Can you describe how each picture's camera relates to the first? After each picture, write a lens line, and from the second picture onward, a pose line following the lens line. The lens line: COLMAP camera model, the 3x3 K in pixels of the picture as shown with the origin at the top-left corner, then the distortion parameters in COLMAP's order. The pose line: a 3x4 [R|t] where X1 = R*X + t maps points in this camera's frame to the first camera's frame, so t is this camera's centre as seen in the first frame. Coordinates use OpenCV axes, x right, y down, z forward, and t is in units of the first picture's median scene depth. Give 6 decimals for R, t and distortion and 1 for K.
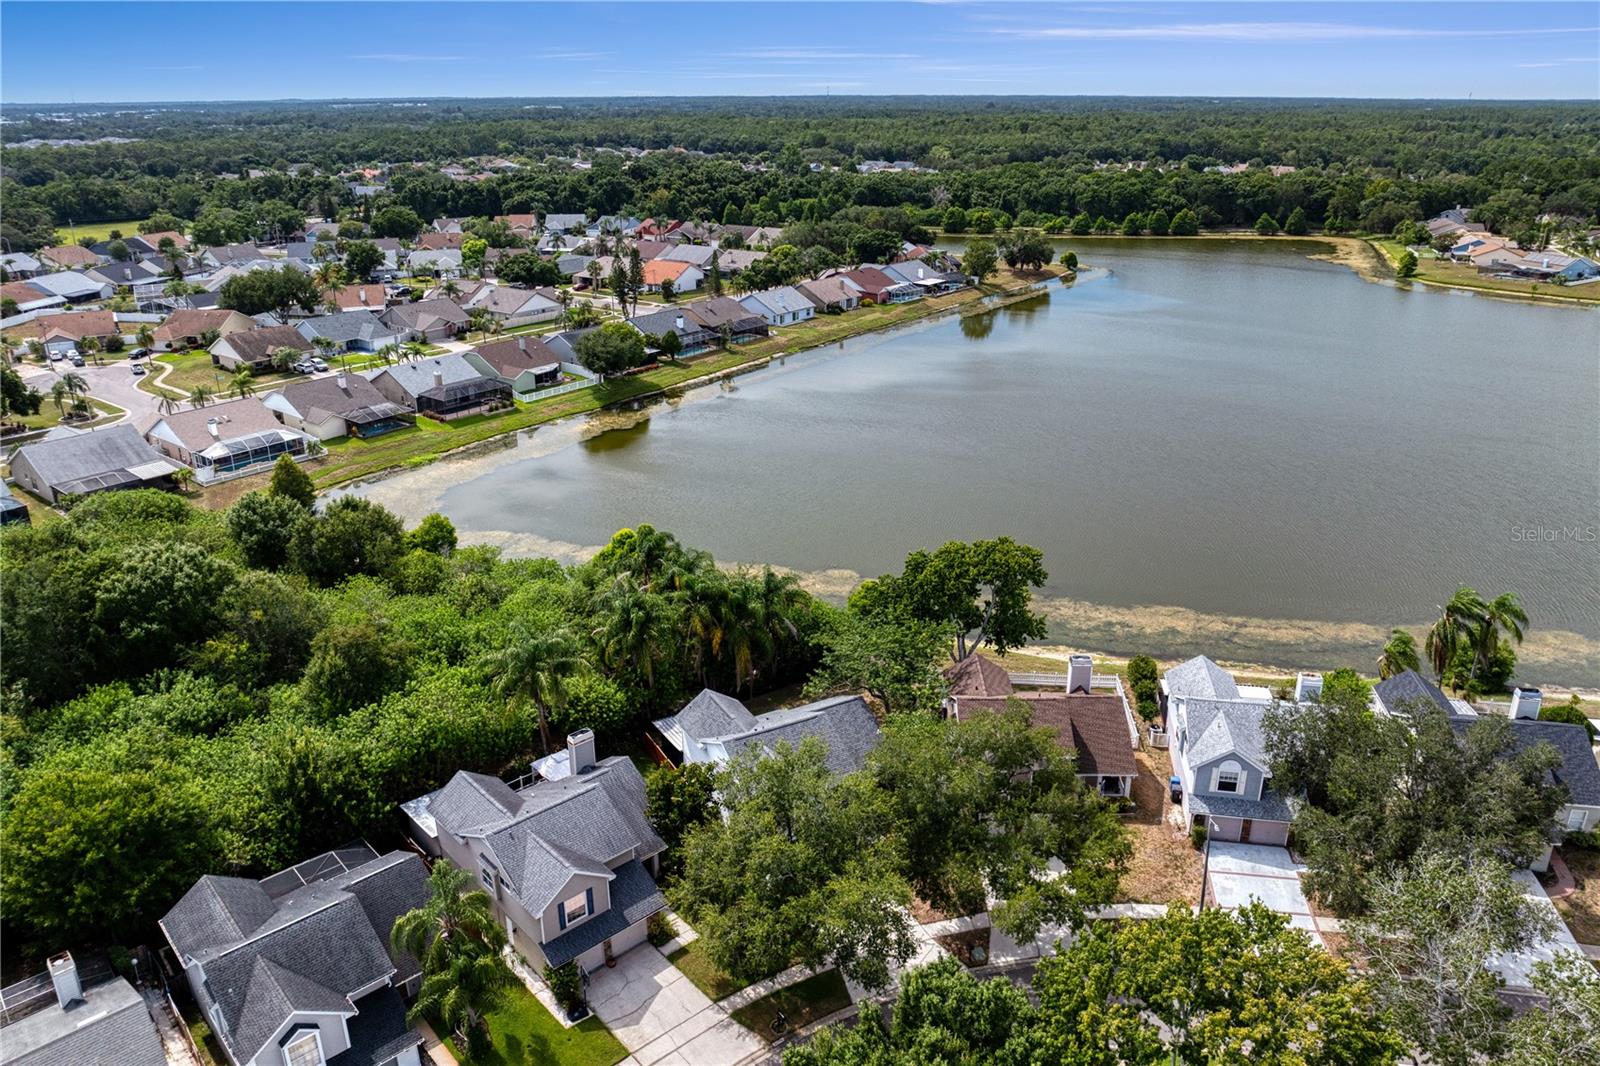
lens RADIAL K [[1136.4, 0, 800.0], [0, 1136.4, 533.0], [0, 0, 1]] dist [-0.004943, -0.000058]
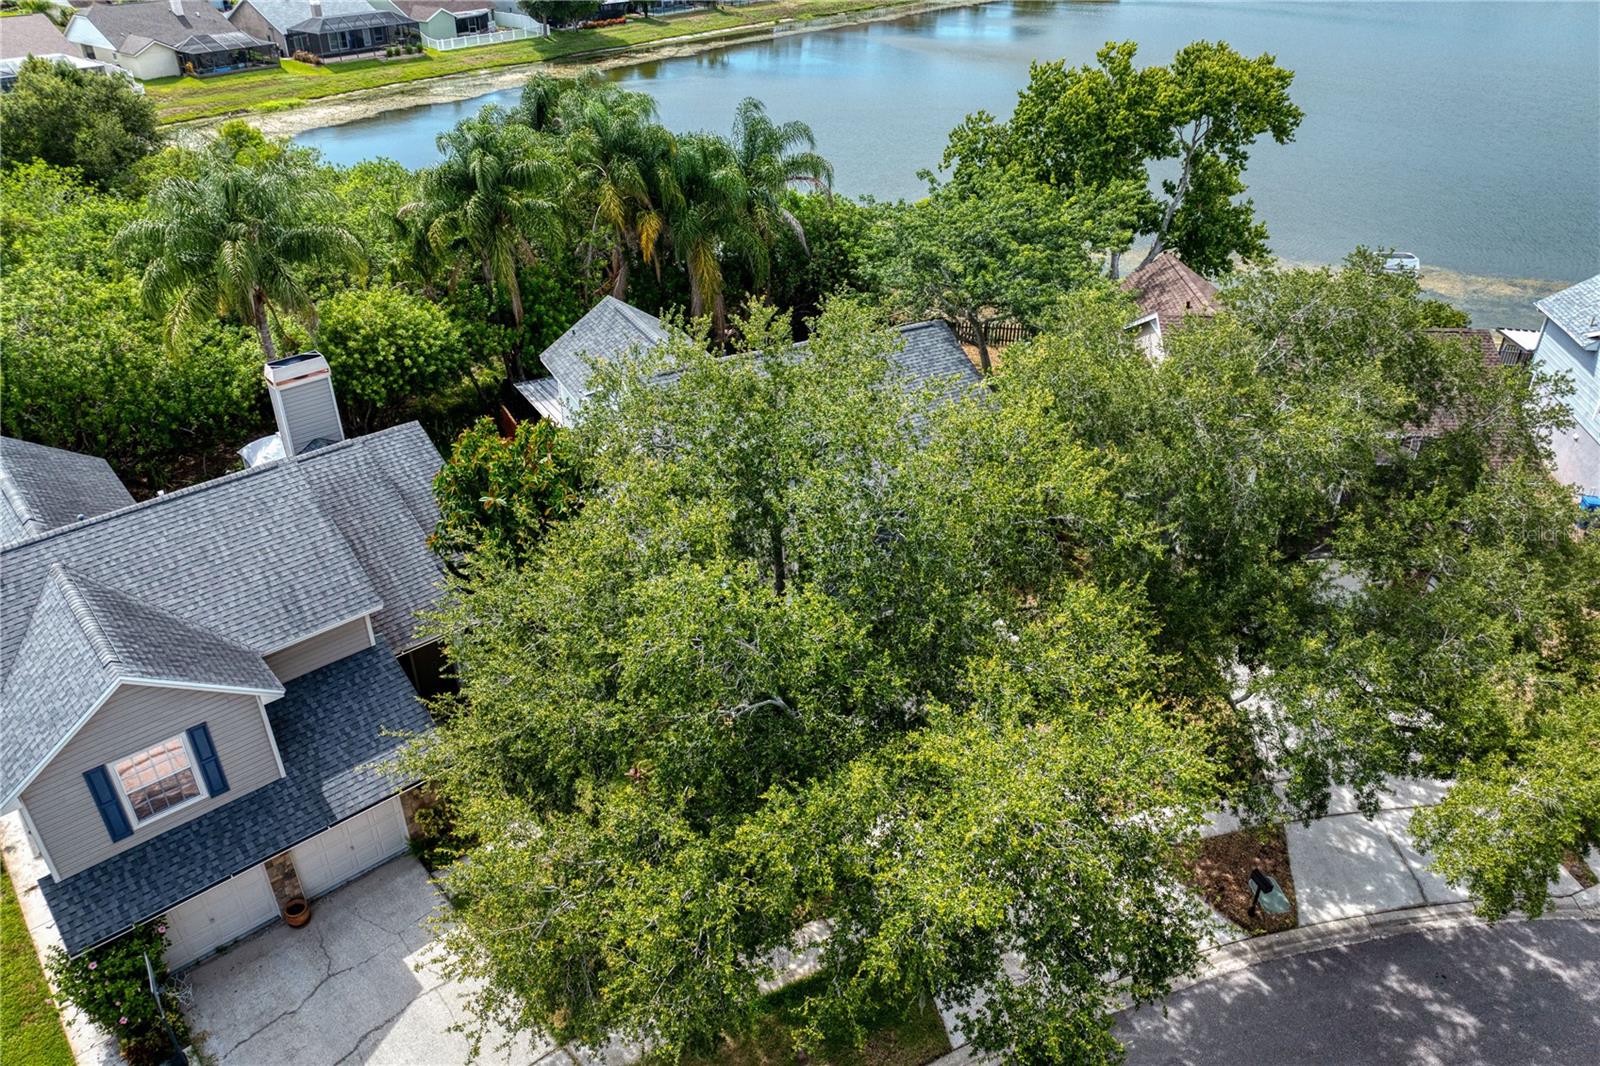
lens RADIAL K [[1136.4, 0, 800.0], [0, 1136.4, 533.0], [0, 0, 1]] dist [-0.004943, -0.000058]
pose [[0.999916, 0.011078, -0.006706, -0.000366], [-0.009769, 0.985243, 0.170883, 0.139434], [0.008500, -0.170803, 0.985269, 0.481588]]
